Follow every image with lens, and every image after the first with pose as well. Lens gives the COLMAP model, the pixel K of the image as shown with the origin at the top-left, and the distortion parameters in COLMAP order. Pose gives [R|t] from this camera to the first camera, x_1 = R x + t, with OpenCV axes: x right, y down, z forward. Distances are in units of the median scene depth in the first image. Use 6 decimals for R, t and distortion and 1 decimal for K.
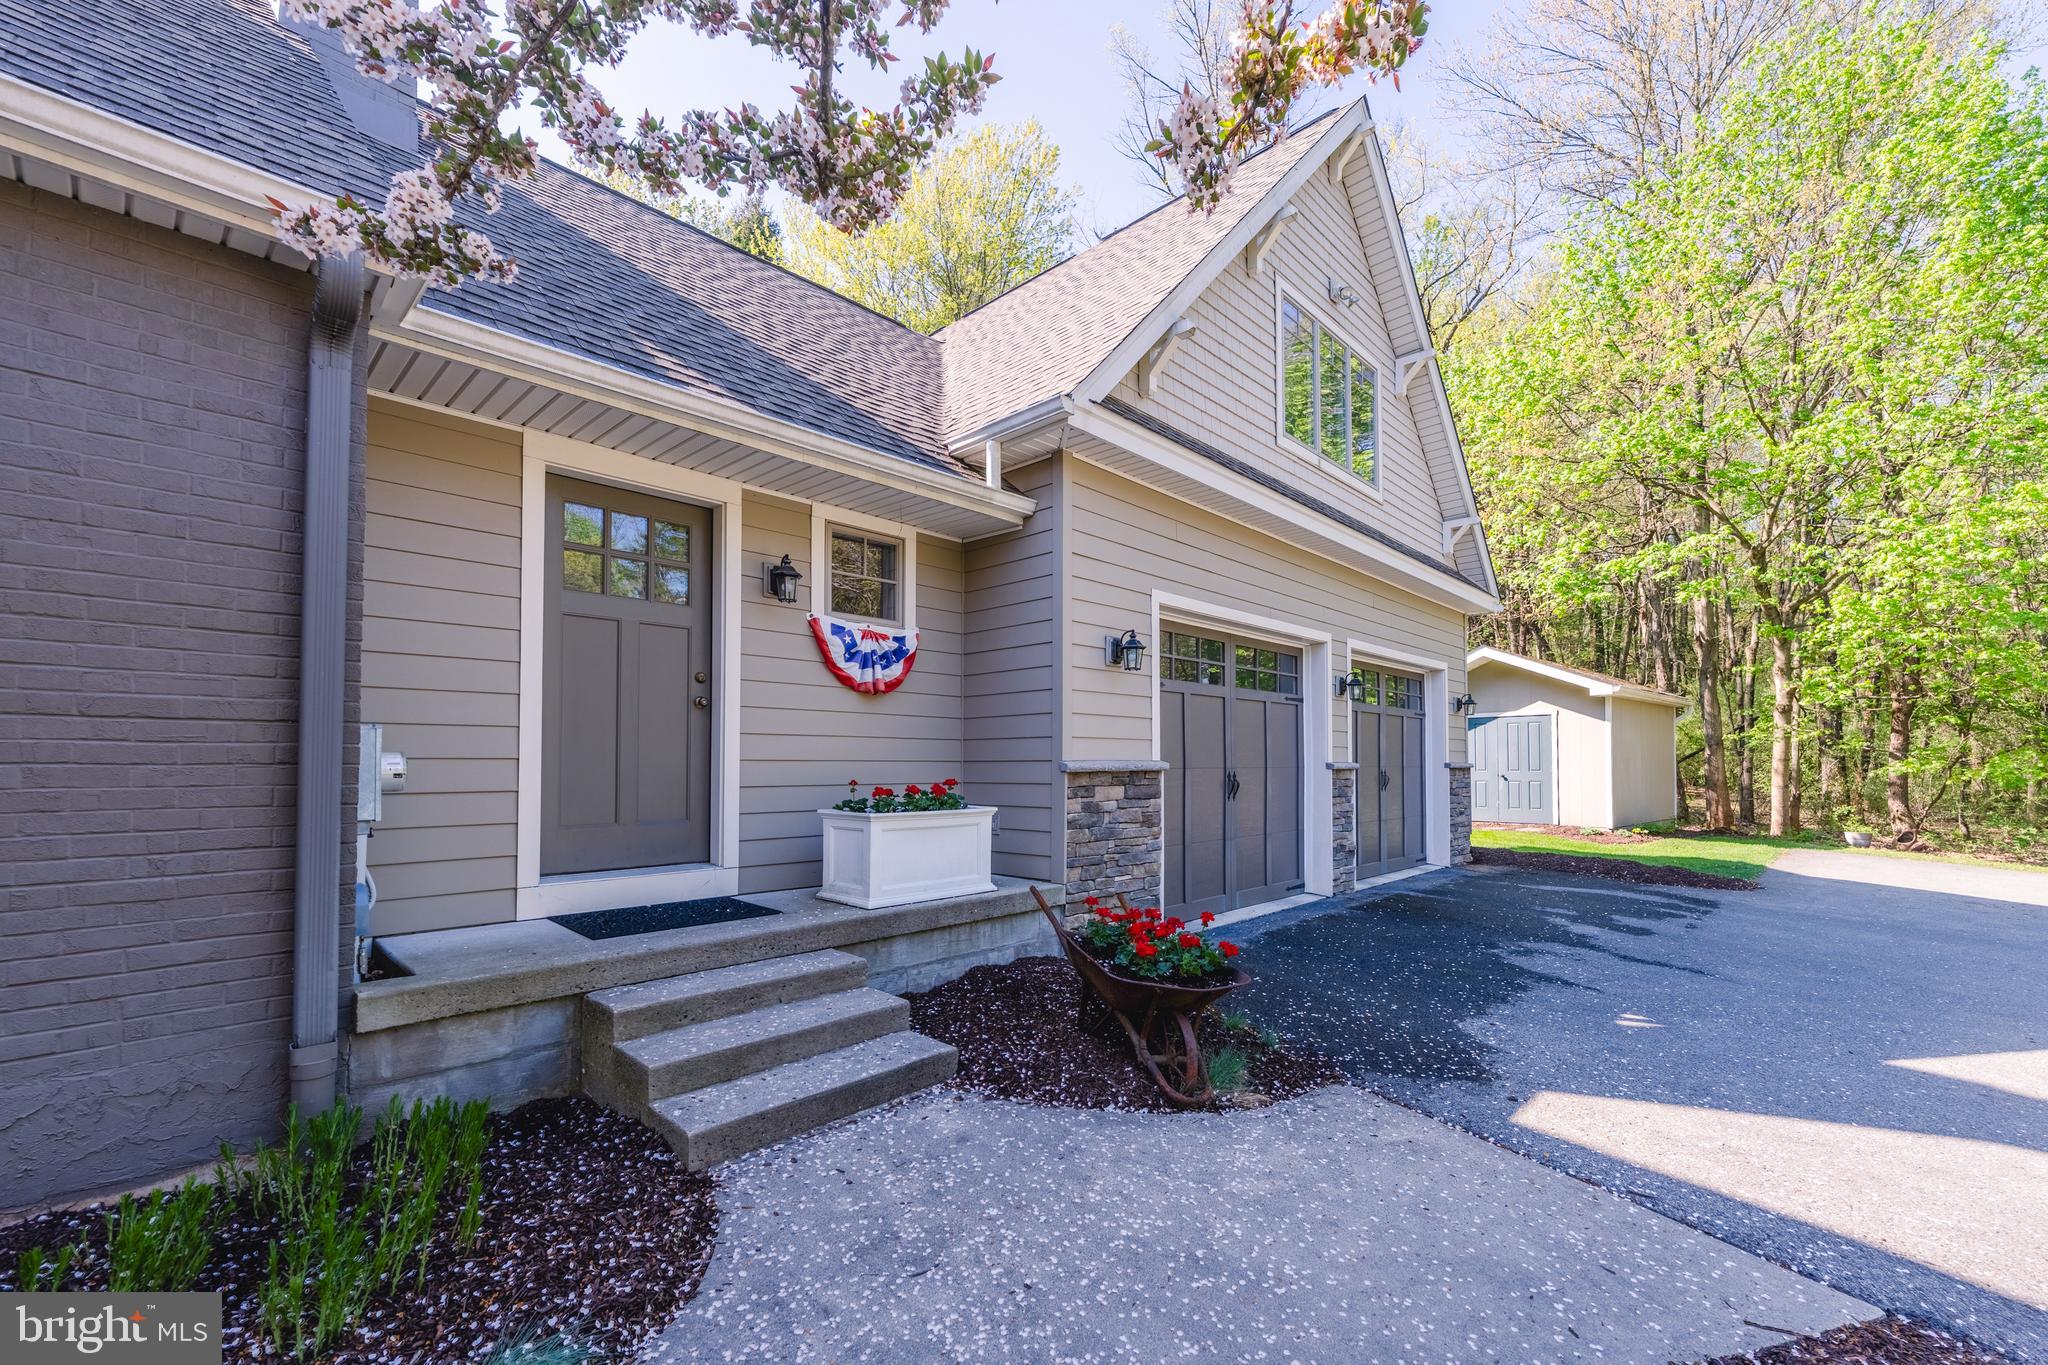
lens RADIAL K [[860.5, 0, 1020.2], [0, 860.5, 750.4], [0, 0, 1]] dist [-0.001027, 0.000497]
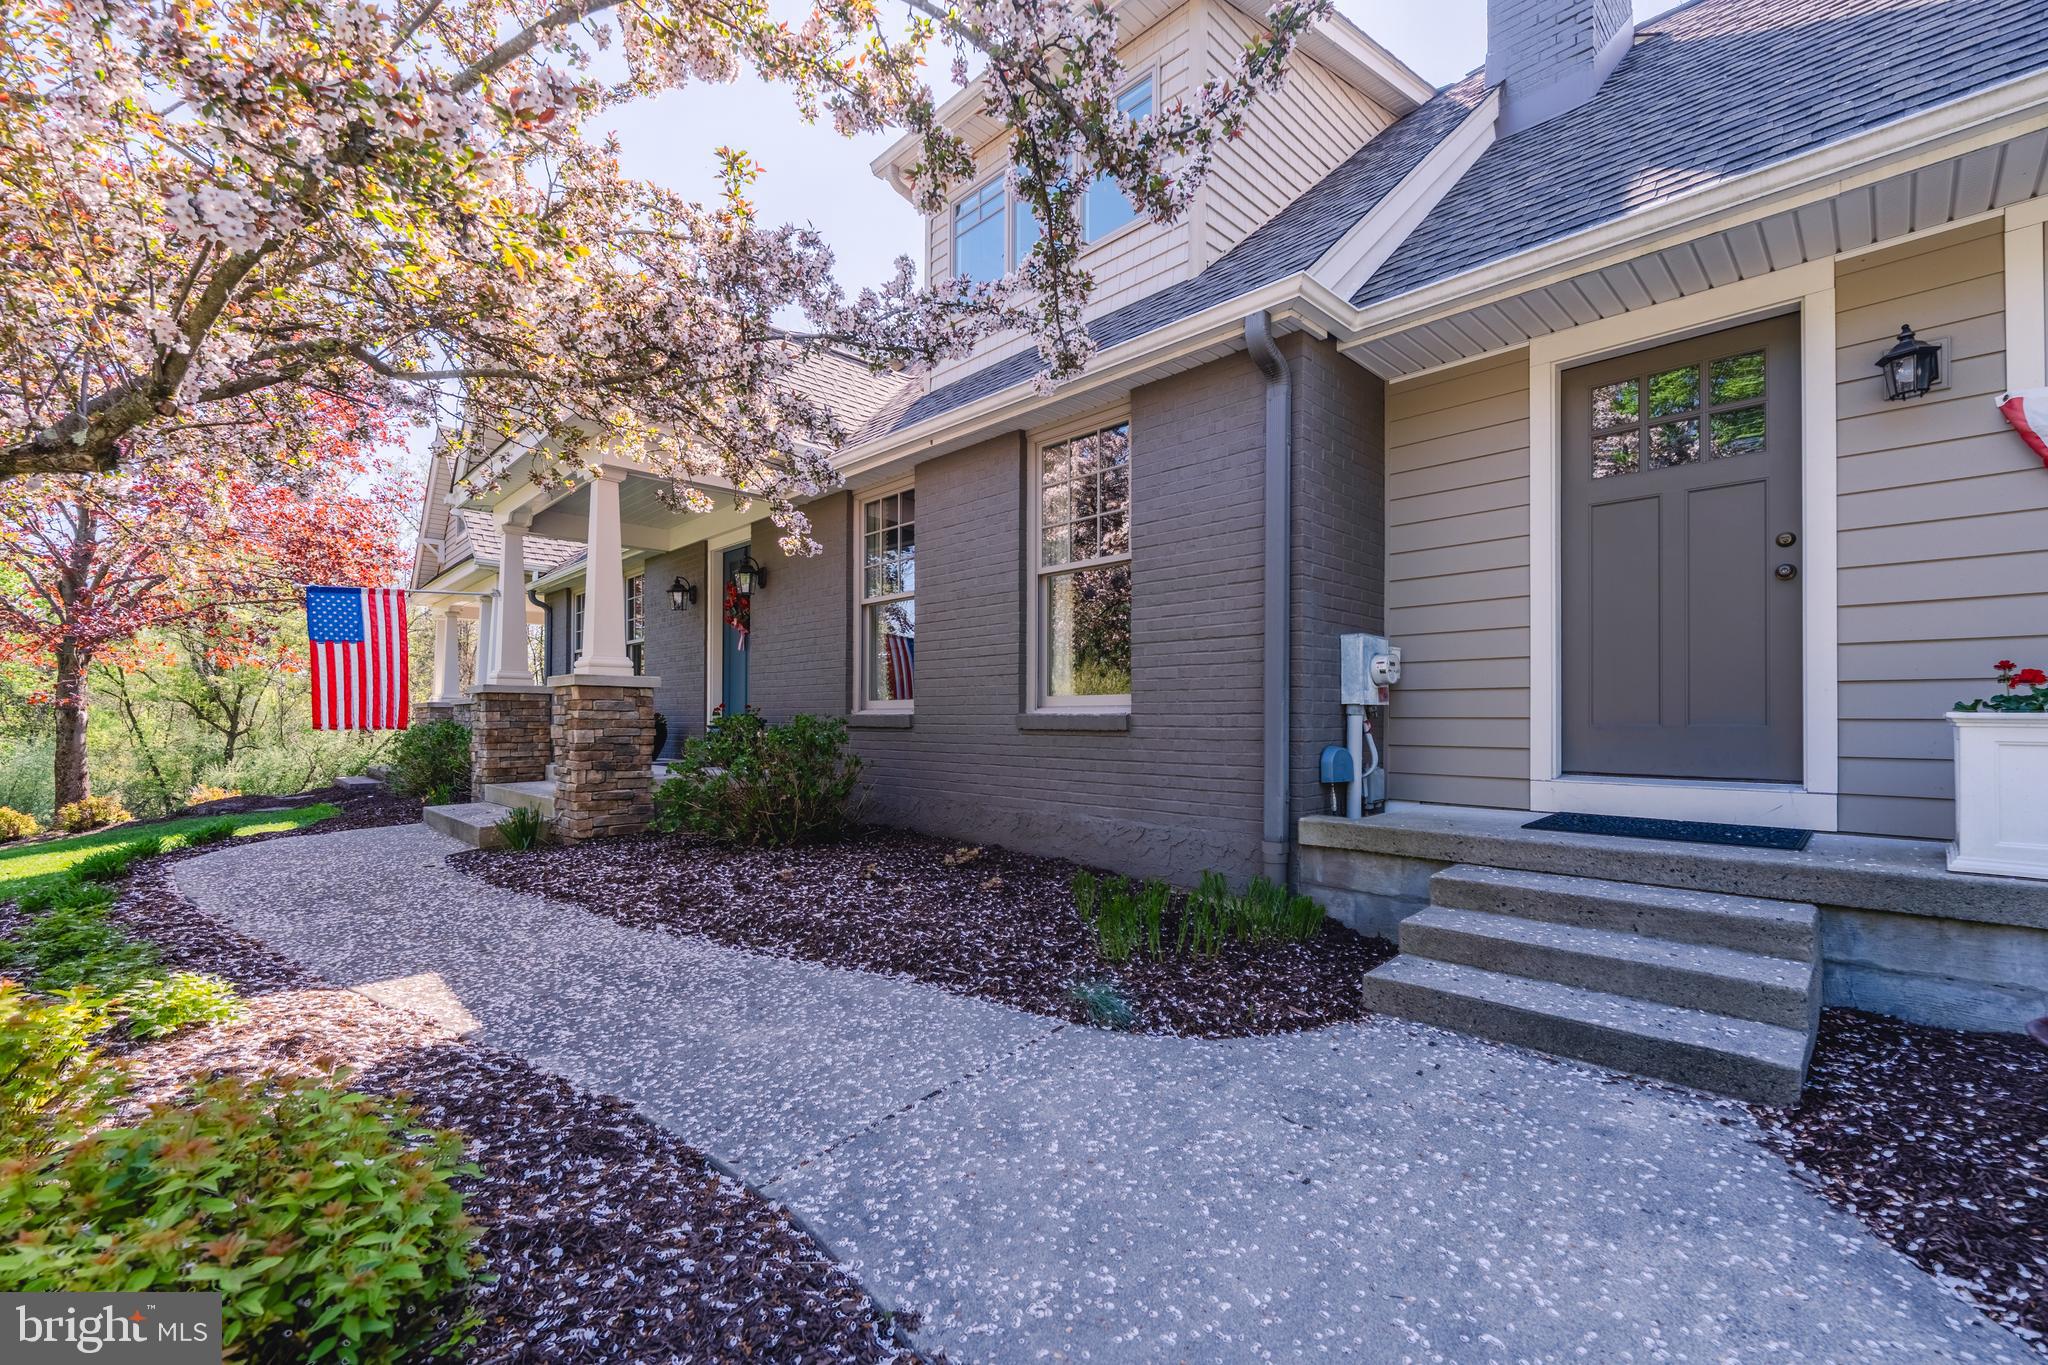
lens RADIAL K [[934.8, 0, 1053.9], [0, 934.8, 732.4], [0, 0, 1]] dist [-0.000552, -0.000733]
pose [[-0.053829, 0.003761, -0.998543, 0.492275], [0.009190, 0.999952, 0.003271, 0.077341], [0.998508, -0.009001, -0.053861, 0.398050]]
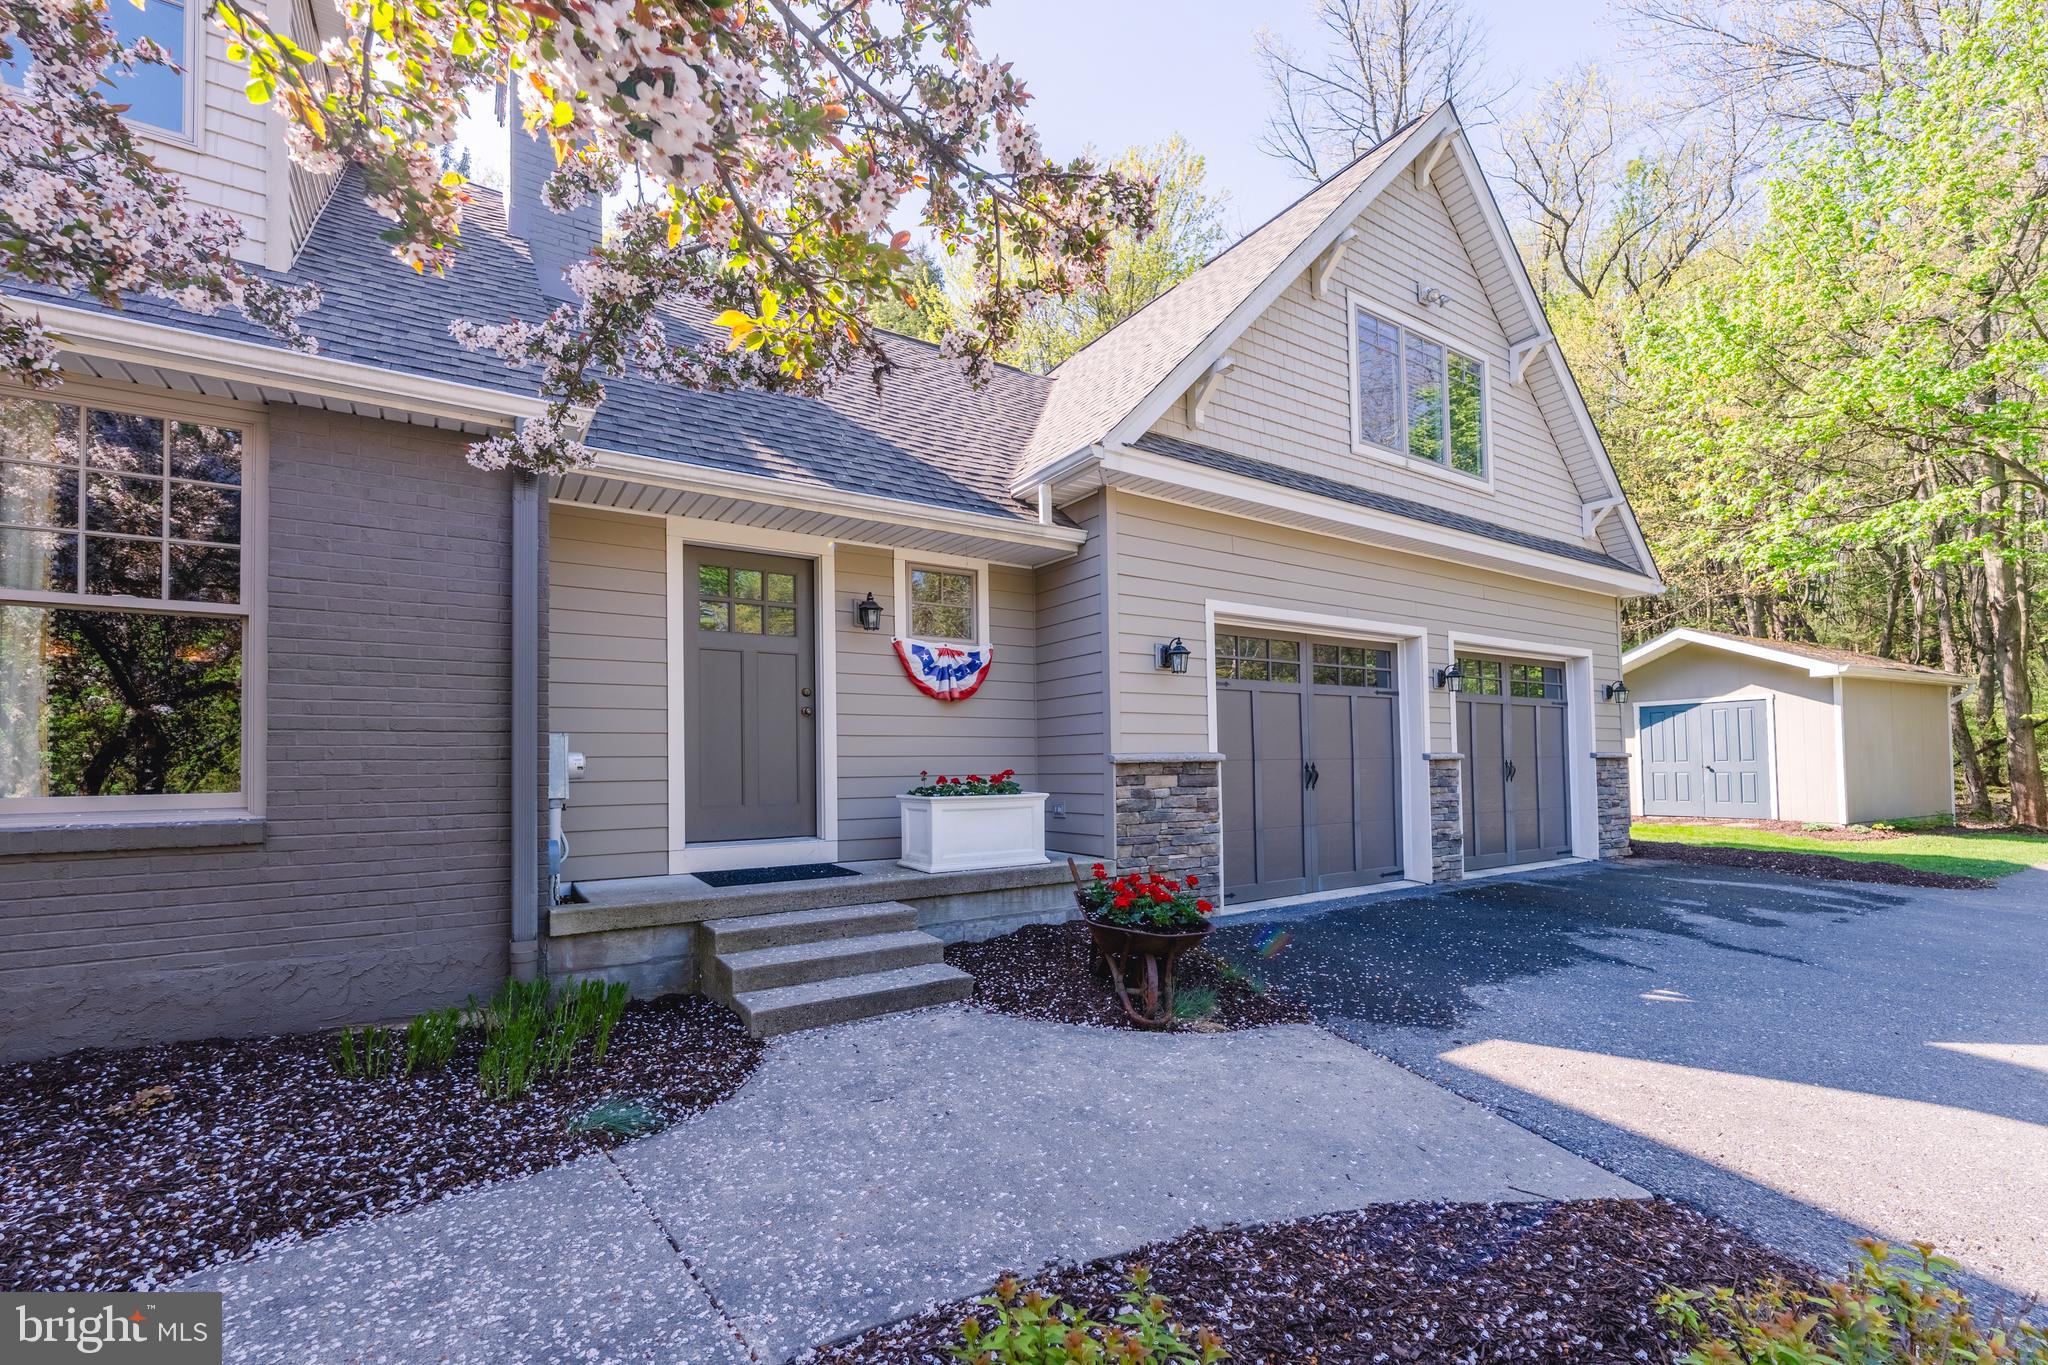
lens RADIAL K [[860.5, 0, 1052.9], [0, 860.5, 756.3], [0, 0, 1]] dist [-0.001027, 0.000497]
pose [[0.981208, -0.015716, -0.192312, 0.234057], [0.016847, 0.999849, 0.004249, 0.011396], [0.192216, -0.007410, 0.981325, -0.187178]]
